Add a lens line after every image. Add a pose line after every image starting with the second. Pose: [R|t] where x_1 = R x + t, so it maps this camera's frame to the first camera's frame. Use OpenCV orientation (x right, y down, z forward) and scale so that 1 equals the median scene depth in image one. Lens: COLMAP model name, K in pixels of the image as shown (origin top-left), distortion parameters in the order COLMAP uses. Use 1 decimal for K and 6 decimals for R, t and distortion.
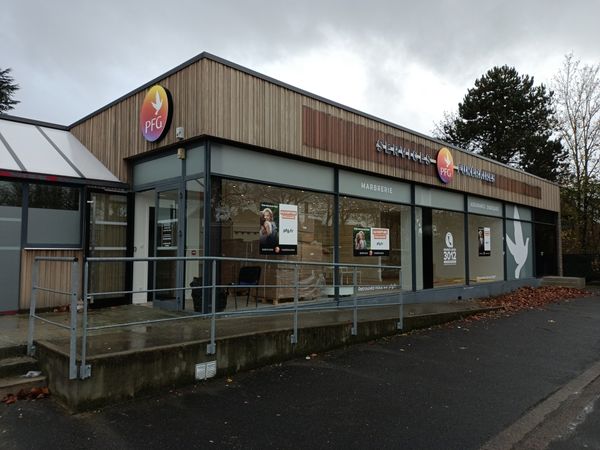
lens RADIAL K [[439.0, 0, 291.6], [0, 439.0, 226.2], [0, 0, 1]] dist [0.066770, -0.094294]
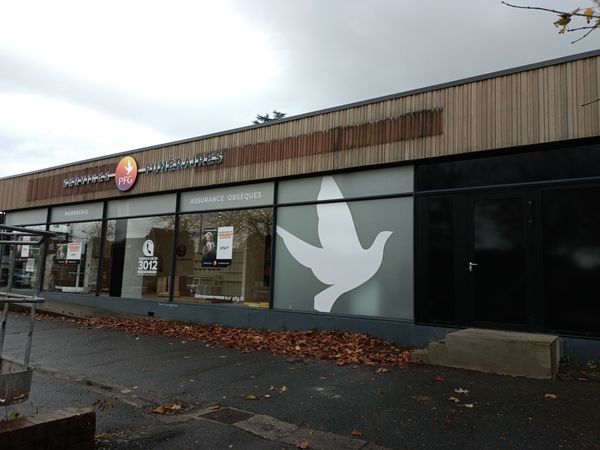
lens RADIAL K [[317.5, 0, 300.3], [0, 317.5, 233.3], [0, 0, 1]] dist [0.040759, -0.024366]
pose [[0.336163, -0.106313, -0.935784, 0.931360], [0.041054, 0.994318, -0.098215, 0.068284], [0.940909, -0.005402, 0.338617, 0.916771]]
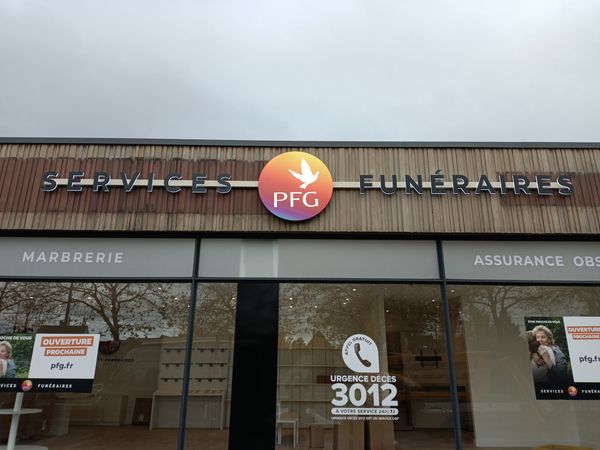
lens RADIAL K [[482.2, 0, 300.0], [0, 482.2, 225.0], [0, 0, 1]] dist [0.004941, -0.005081]
pose [[0.704951, -0.233562, -0.669696, 0.210192], [0.036758, 0.954986, -0.294366, 0.015578], [0.708303, 0.182897, 0.681803, 0.209938]]
